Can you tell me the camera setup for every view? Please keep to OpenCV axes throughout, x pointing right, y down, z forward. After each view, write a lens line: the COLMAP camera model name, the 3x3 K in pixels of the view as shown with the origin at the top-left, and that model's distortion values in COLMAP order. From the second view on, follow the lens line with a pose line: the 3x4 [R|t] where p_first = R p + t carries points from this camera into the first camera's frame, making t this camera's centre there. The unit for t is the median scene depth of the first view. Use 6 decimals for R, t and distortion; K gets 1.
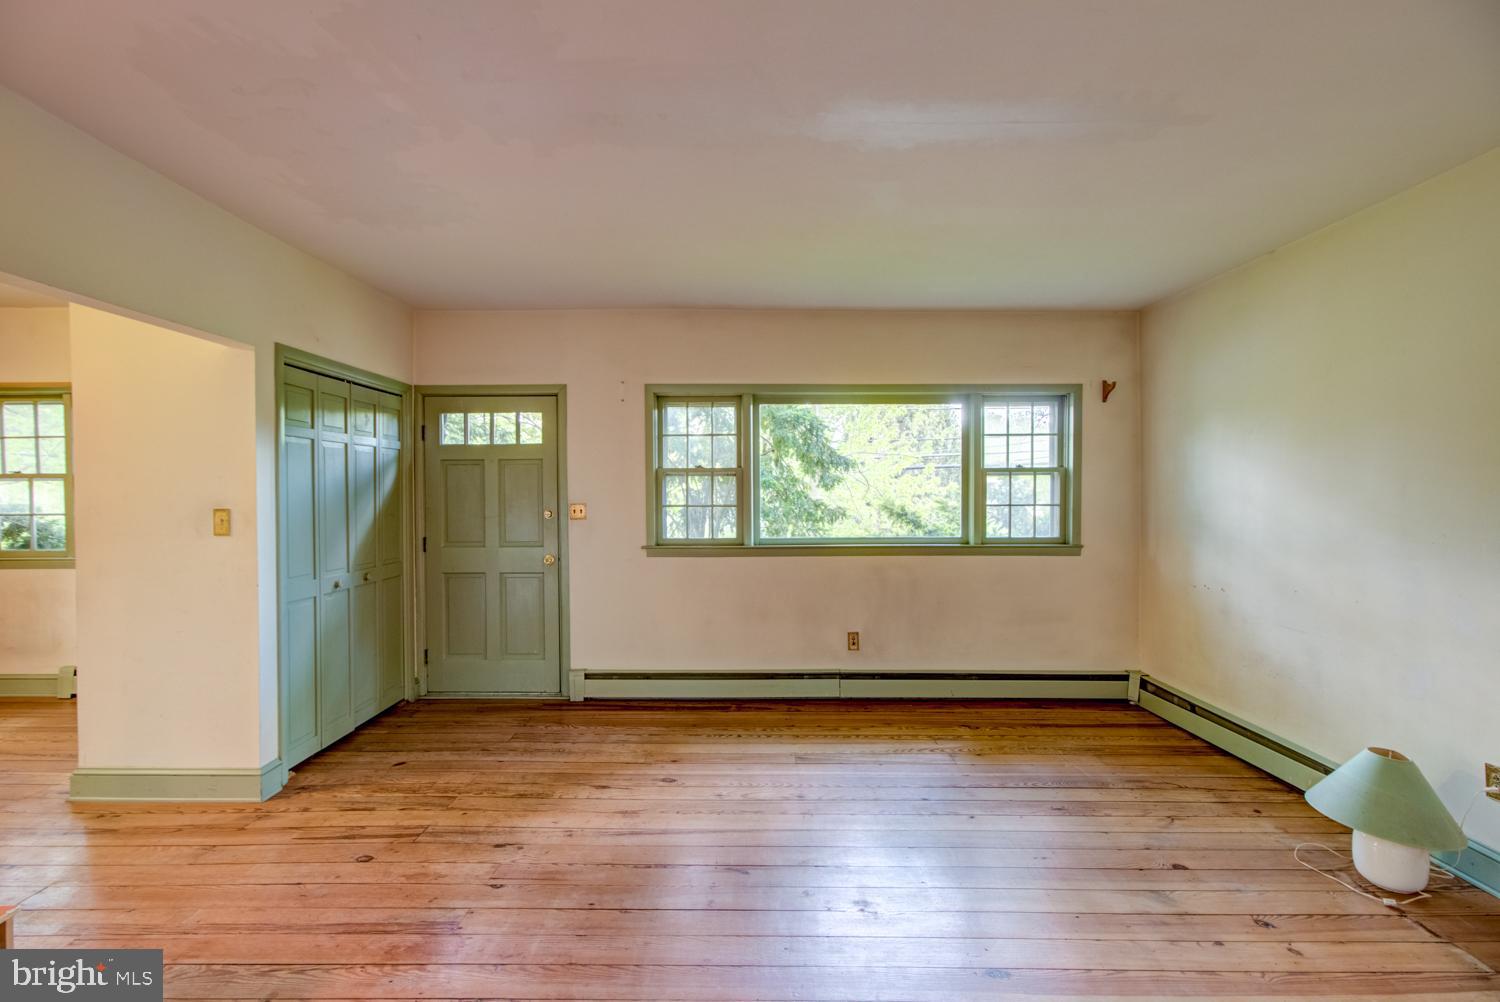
lens RADIAL K [[689.0, 0, 742.5], [0, 689.0, 500.0], [0, 0, 1]] dist [-0.019420, 0.009219]
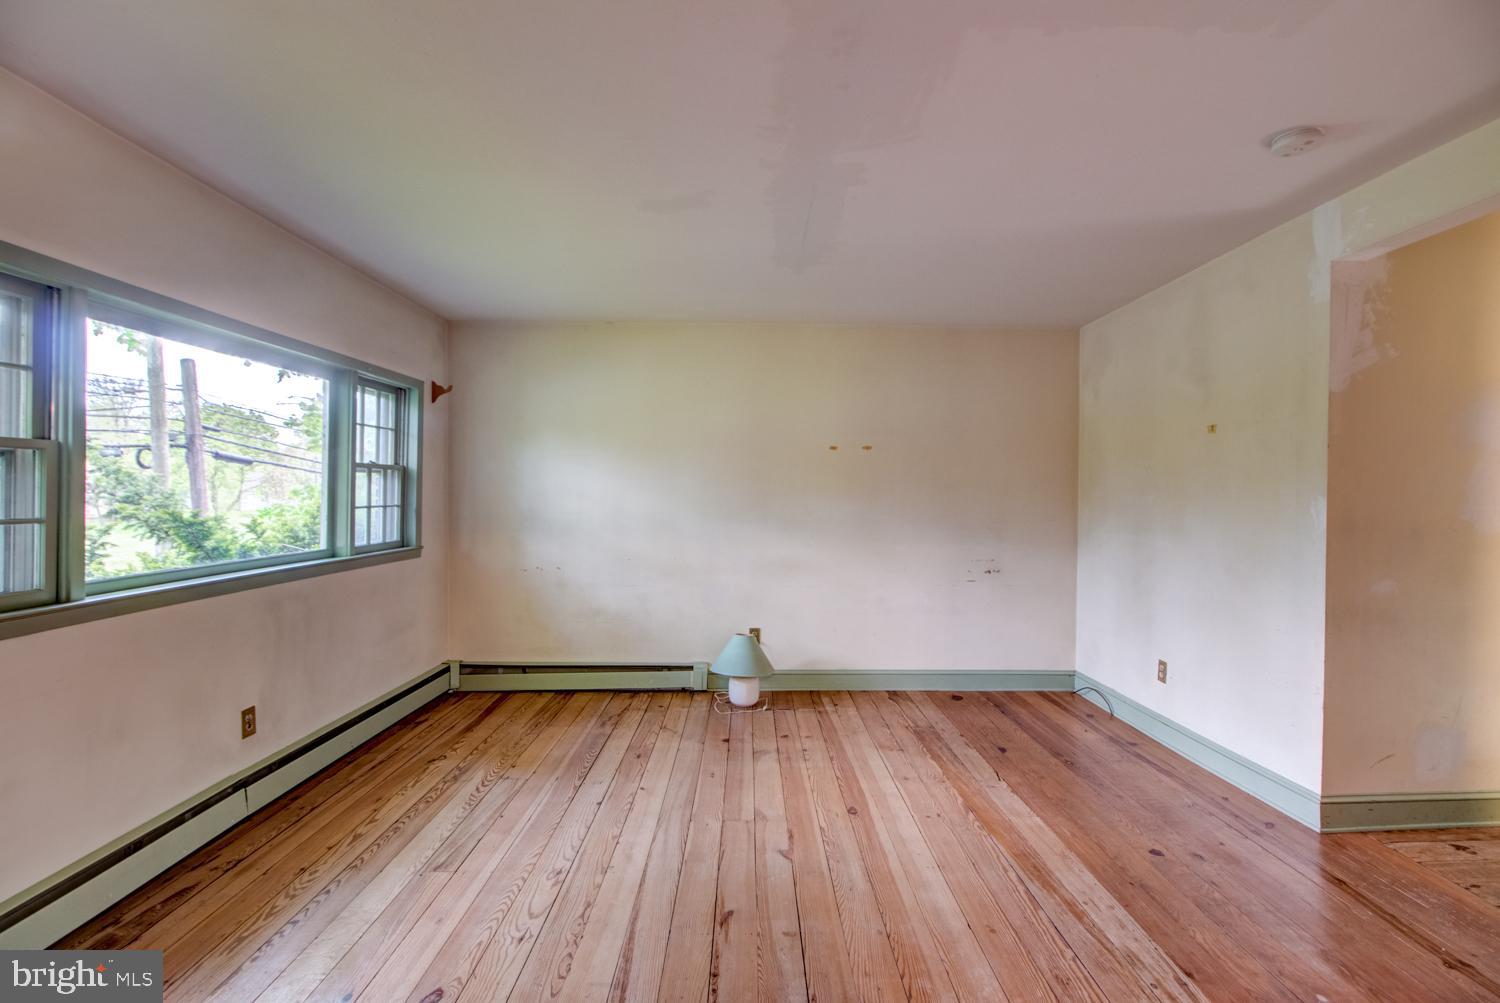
lens RADIAL K [[697.7, 0, 750.0], [0, 697.7, 501.5], [0, 0, 1]] dist [0.000813, 0.000315]
pose [[-0.019646, -0.012435, 0.999730, -0.521709], [0.011255, 0.999857, 0.012658, -0.005632], [-0.999744, 0.011501, -0.019503, 0.565531]]
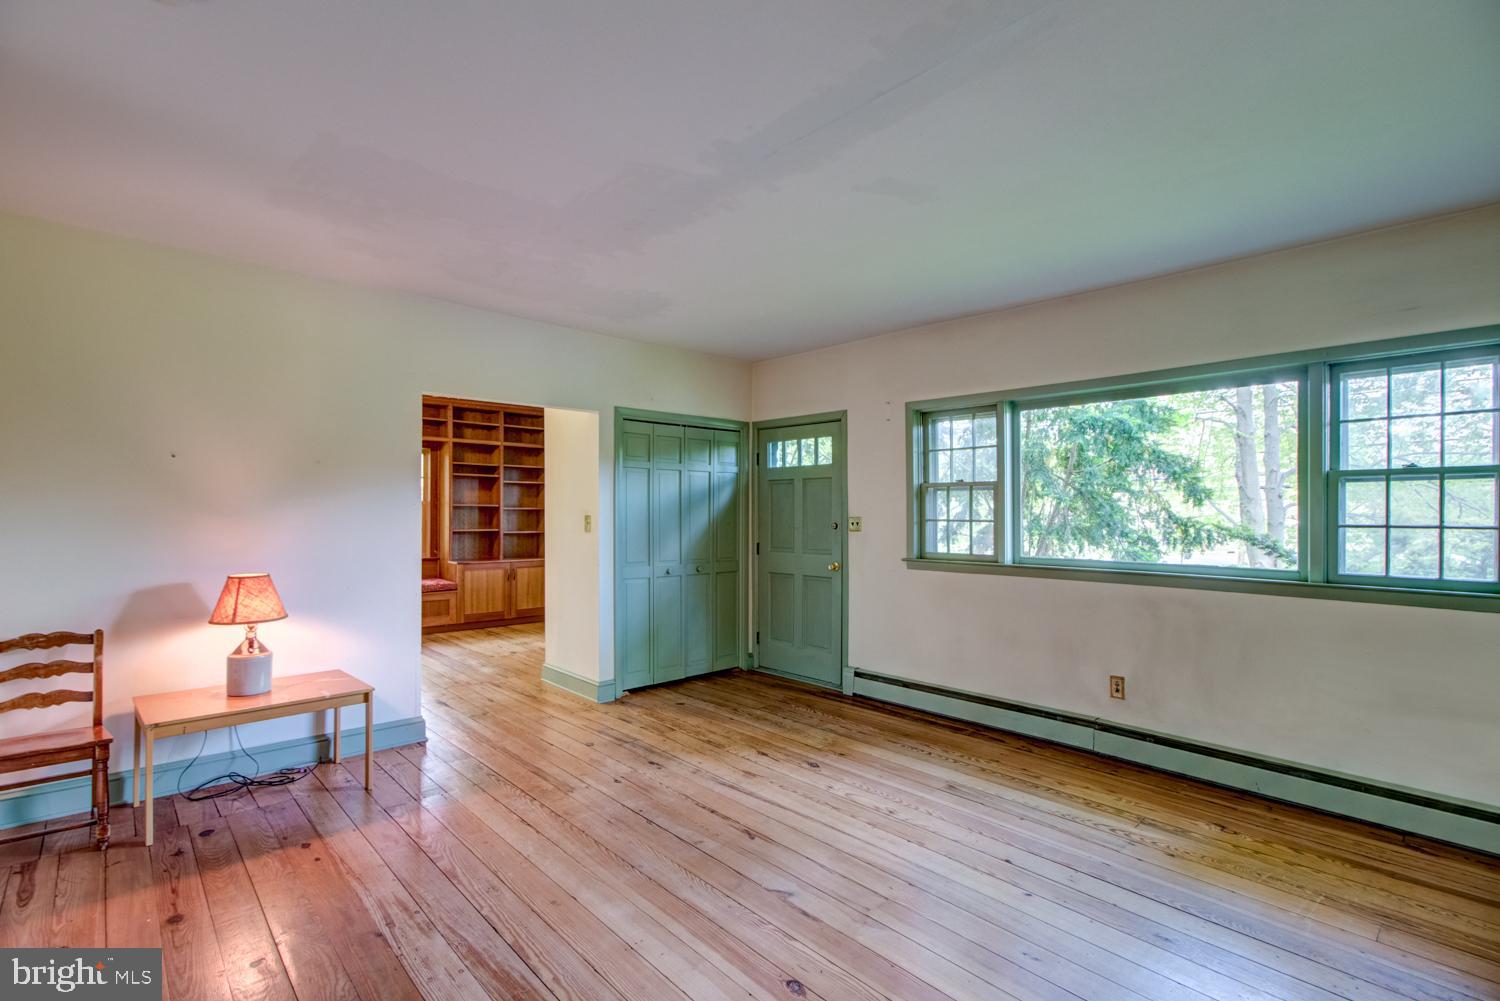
lens RADIAL K [[689.0, 0, 742.5], [0, 689.0, 499.5], [0, 0, 1]] dist [-0.019420, 0.009219]
pose [[0.683514, -0.006842, -0.729905, 0.472236], [-0.015763, 0.999585, -0.024131, 0.007935], [0.729767, 0.028000, 0.683122, 0.115003]]
